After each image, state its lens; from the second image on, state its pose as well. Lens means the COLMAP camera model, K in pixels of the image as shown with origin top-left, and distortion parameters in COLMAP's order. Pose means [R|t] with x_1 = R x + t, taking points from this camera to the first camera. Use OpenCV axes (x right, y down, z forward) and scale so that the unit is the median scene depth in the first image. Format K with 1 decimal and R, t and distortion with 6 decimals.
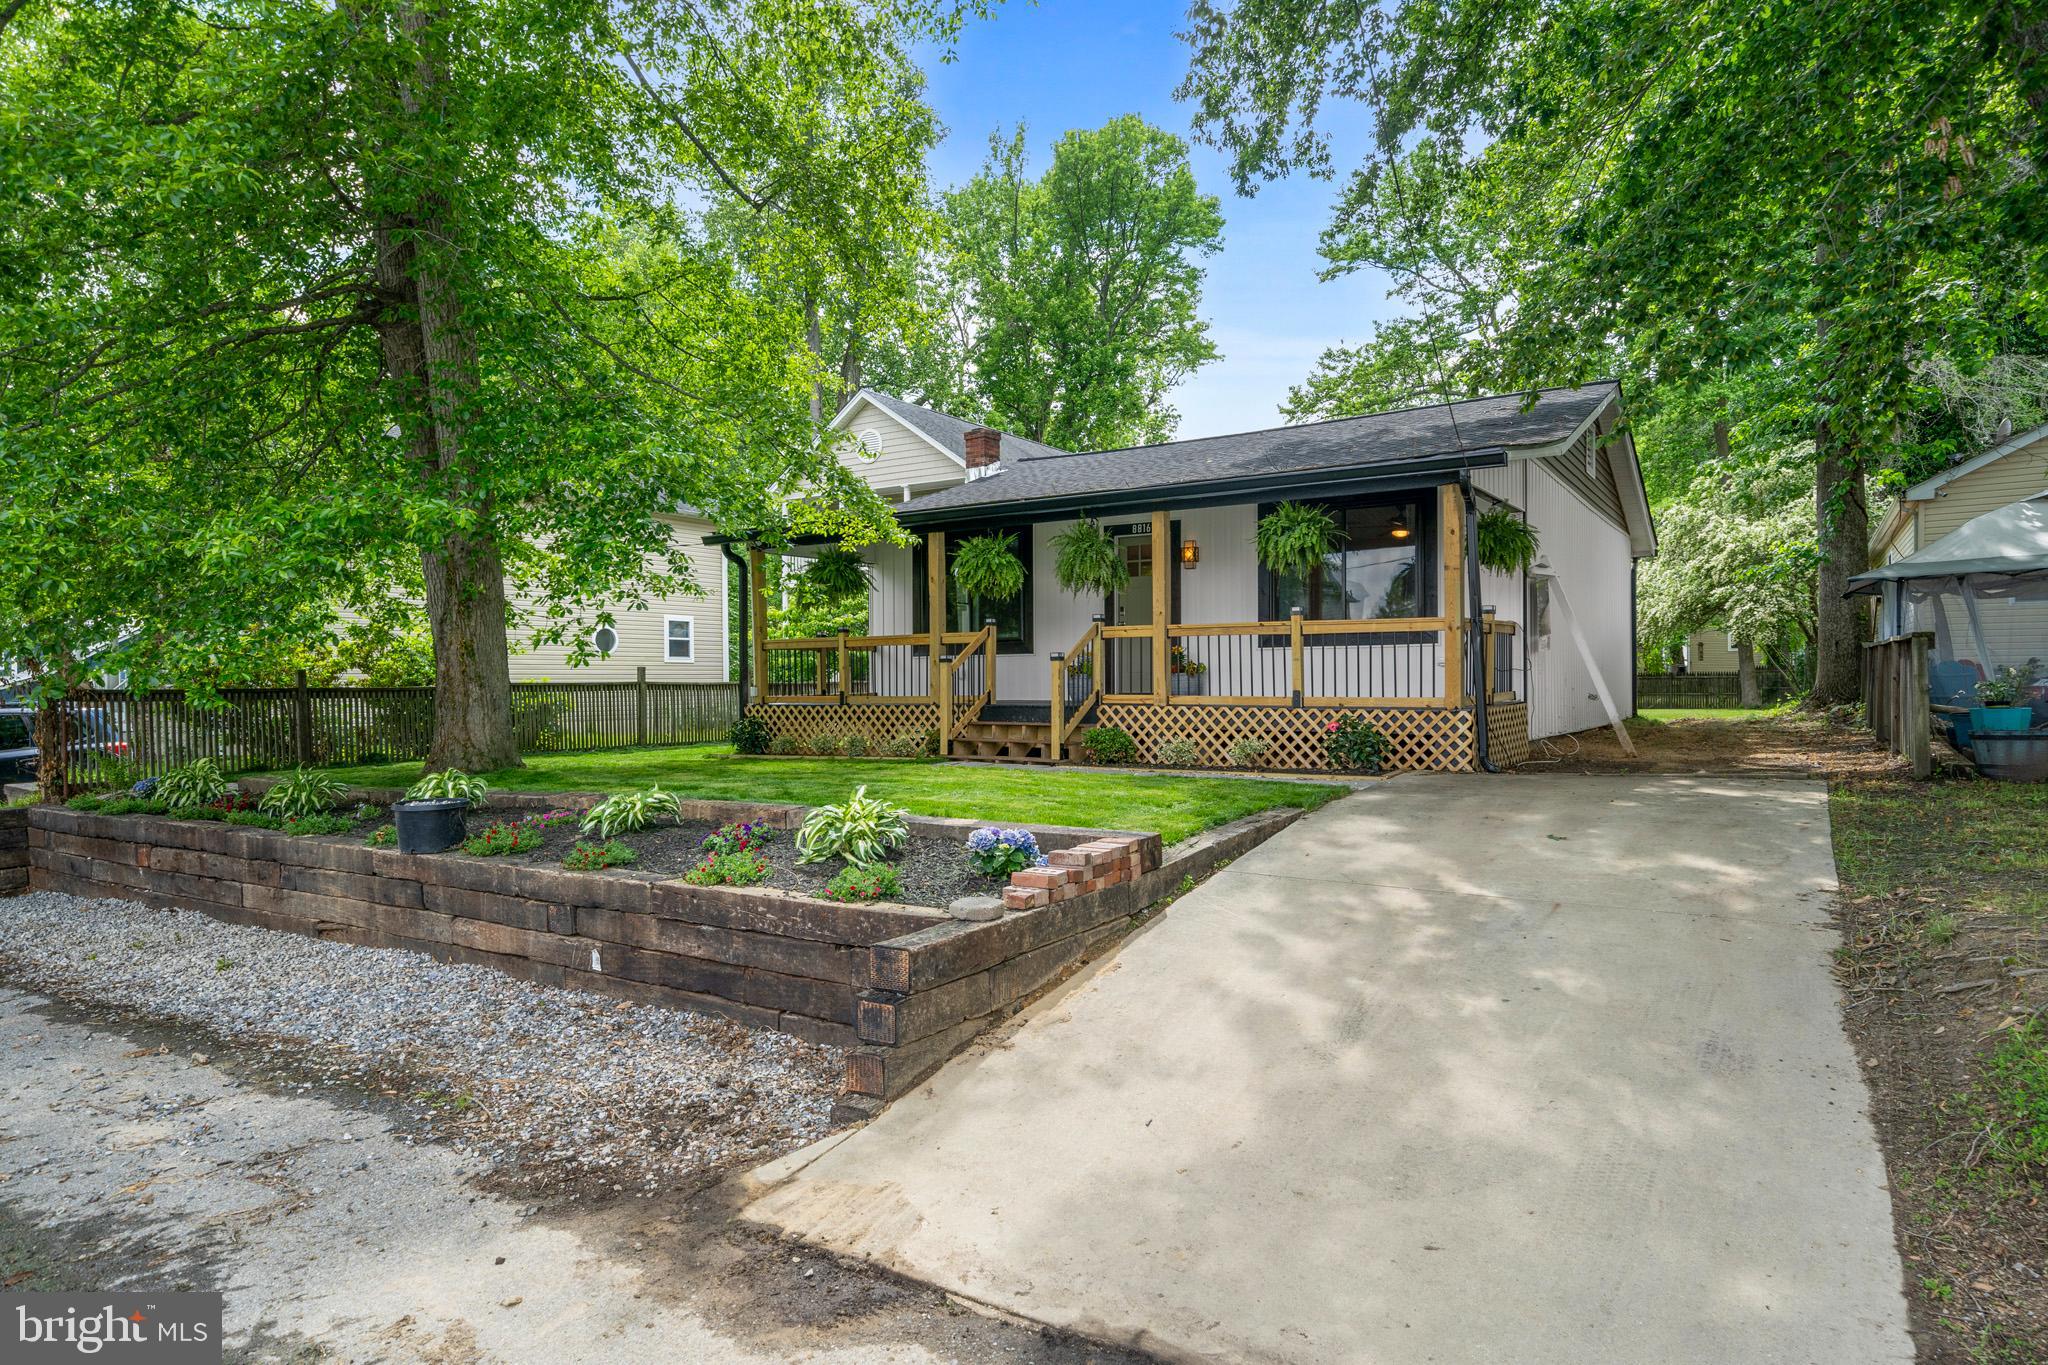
lens RADIAL K [[1127.4, 0, 1071.6], [0, 1127.4, 652.3], [0, 0, 1]] dist [0.036454, 0.000504]
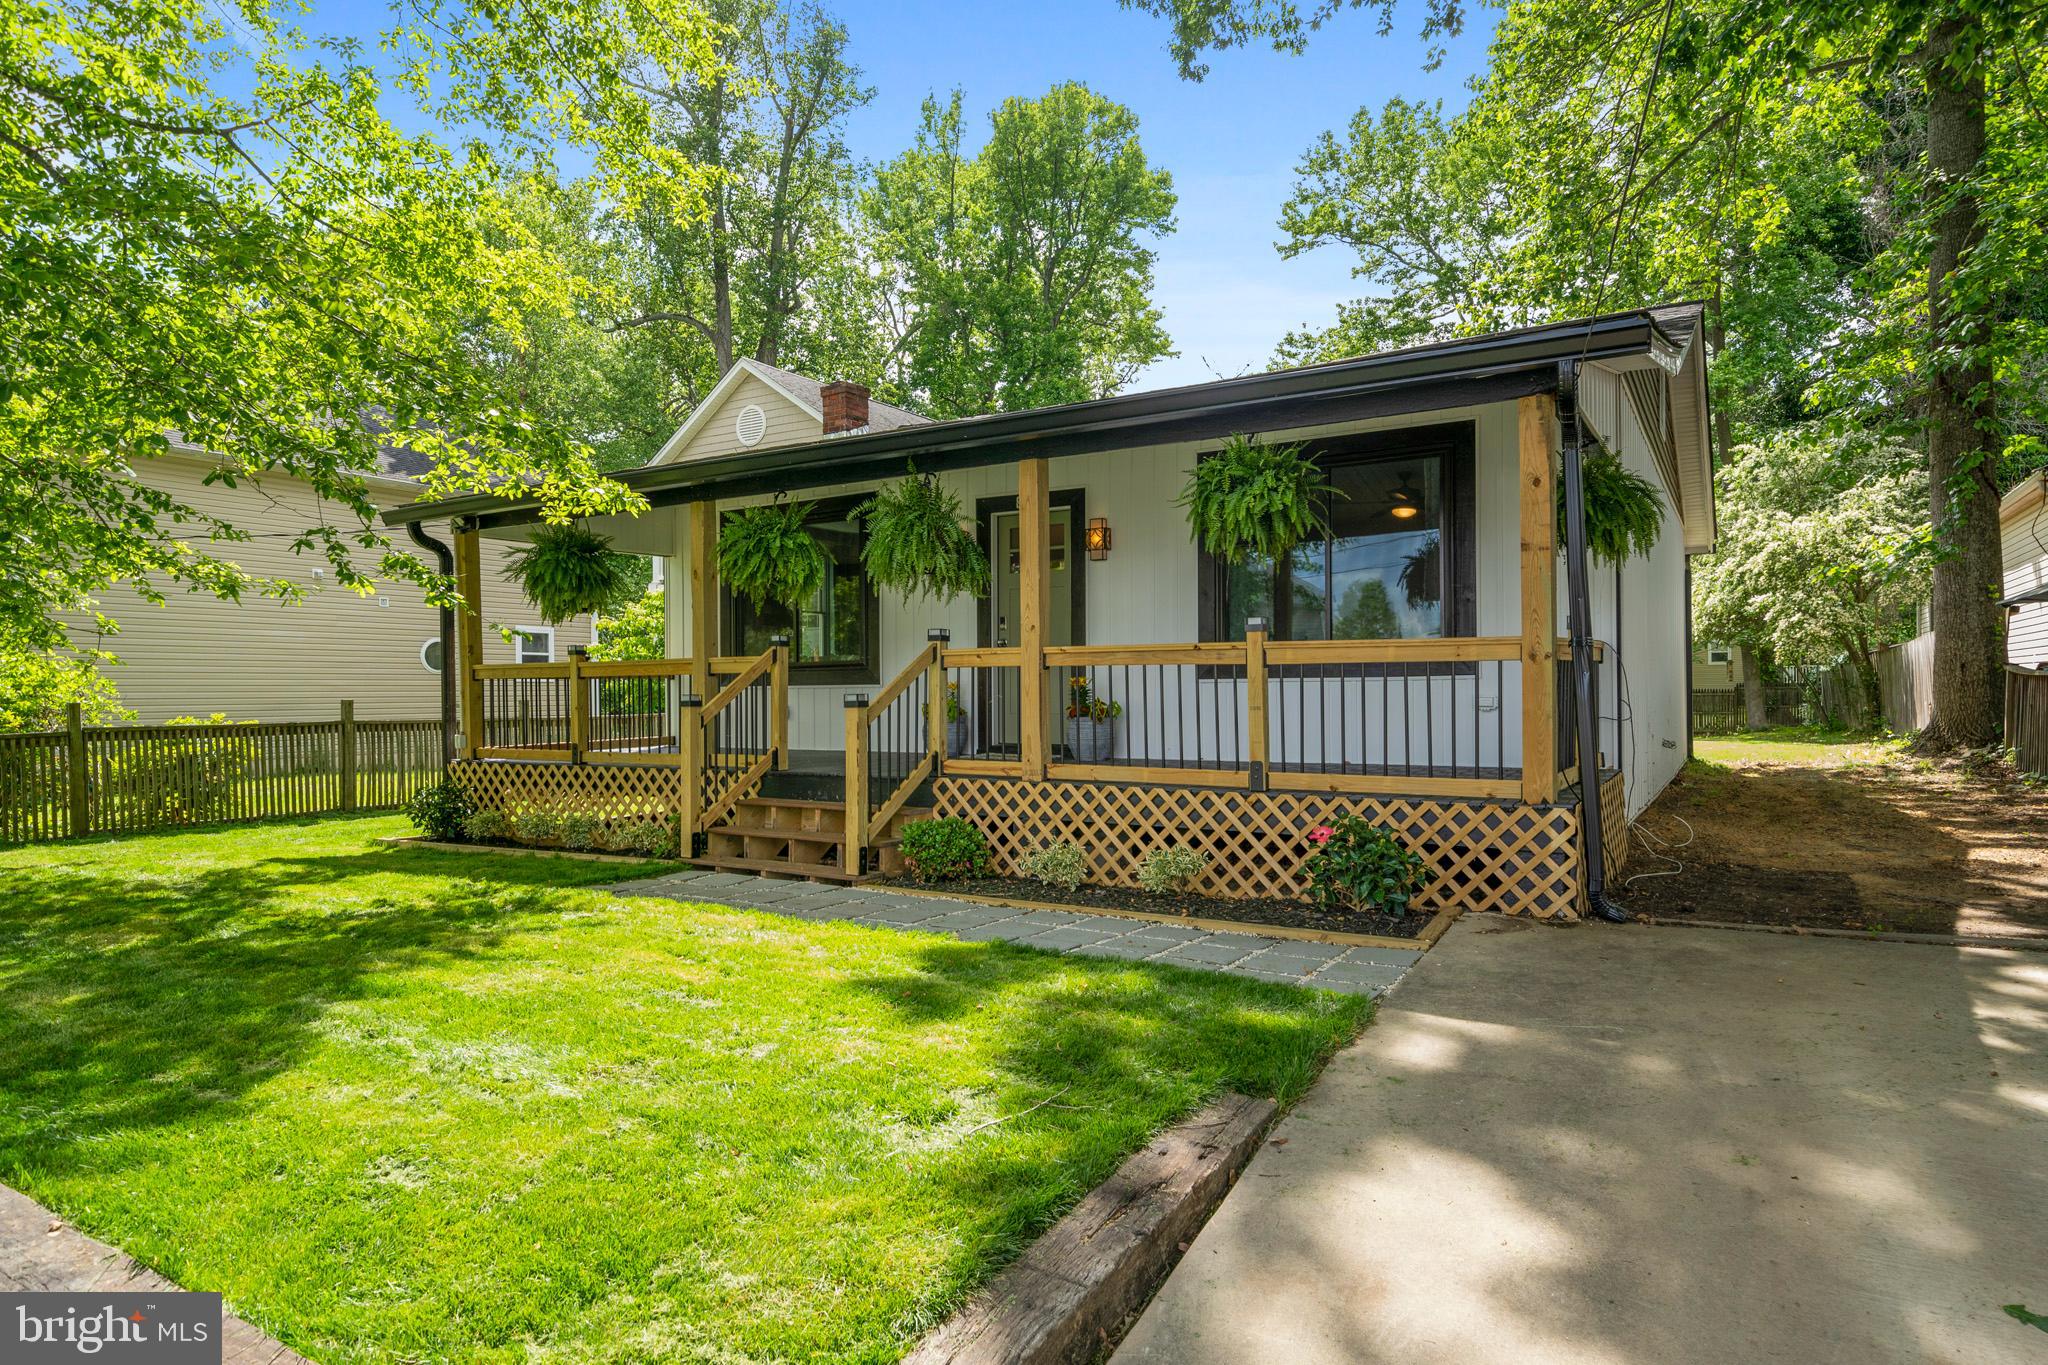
lens RADIAL K [[1127.4, 0, 1058.8], [0, 1127.4, 666.6], [0, 0, 1]] dist [0.036454, 0.000504]
pose [[0.999693, 0.000094, 0.024781, 0.053115], [-0.000182, 0.999994, 0.003547, -0.011038], [-0.024780, -0.003550, 0.999687, 0.269744]]
